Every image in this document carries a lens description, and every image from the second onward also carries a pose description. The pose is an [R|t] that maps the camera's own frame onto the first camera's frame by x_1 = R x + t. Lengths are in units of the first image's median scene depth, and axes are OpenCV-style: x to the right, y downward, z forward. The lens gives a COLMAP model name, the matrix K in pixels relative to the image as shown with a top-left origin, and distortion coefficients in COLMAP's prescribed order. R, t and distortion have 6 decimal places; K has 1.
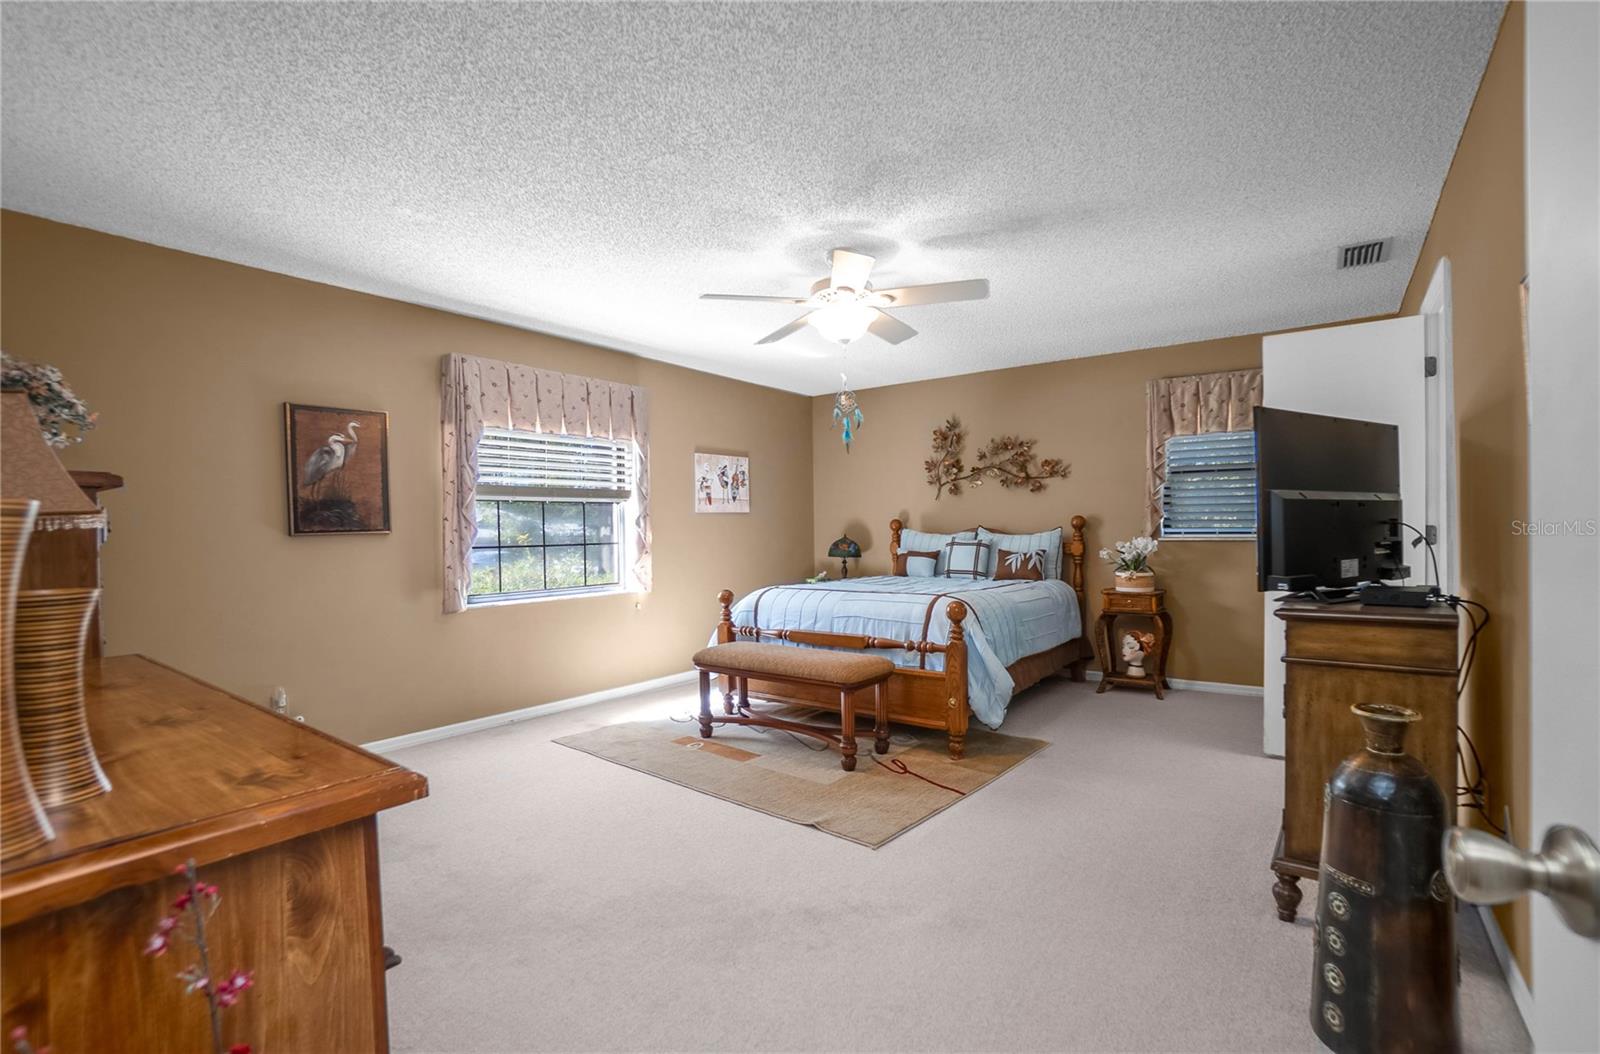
lens RADIAL K [[728.3, 0, 817.8], [0, 728.3, 534.4], [0, 0, 1]] dist [-0.083465, 0.055367]
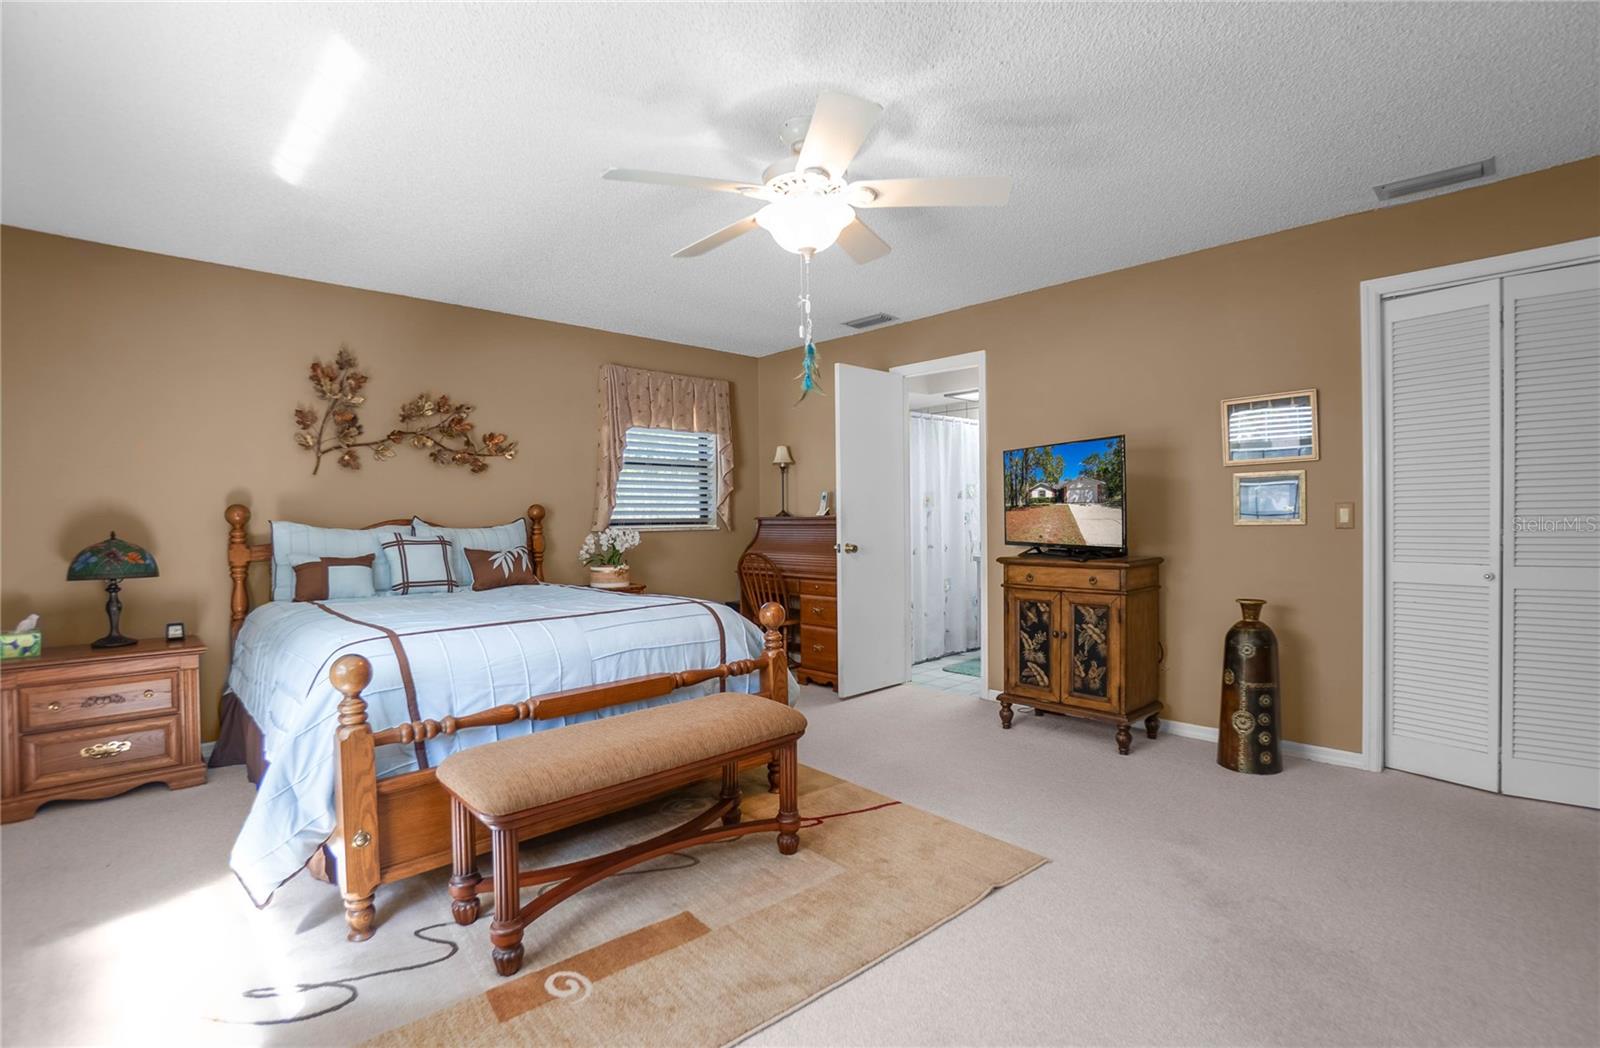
lens RADIAL K [[728.3, 0, 817.8], [0, 728.3, 531.4], [0, 0, 1]] dist [-0.083465, 0.055367]
pose [[0.171762, -0.011604, 0.985070, -0.394002], [0.015253, 0.999842, 0.009118, 0.002325], [-0.985020, 0.013459, 0.171912, 0.515366]]
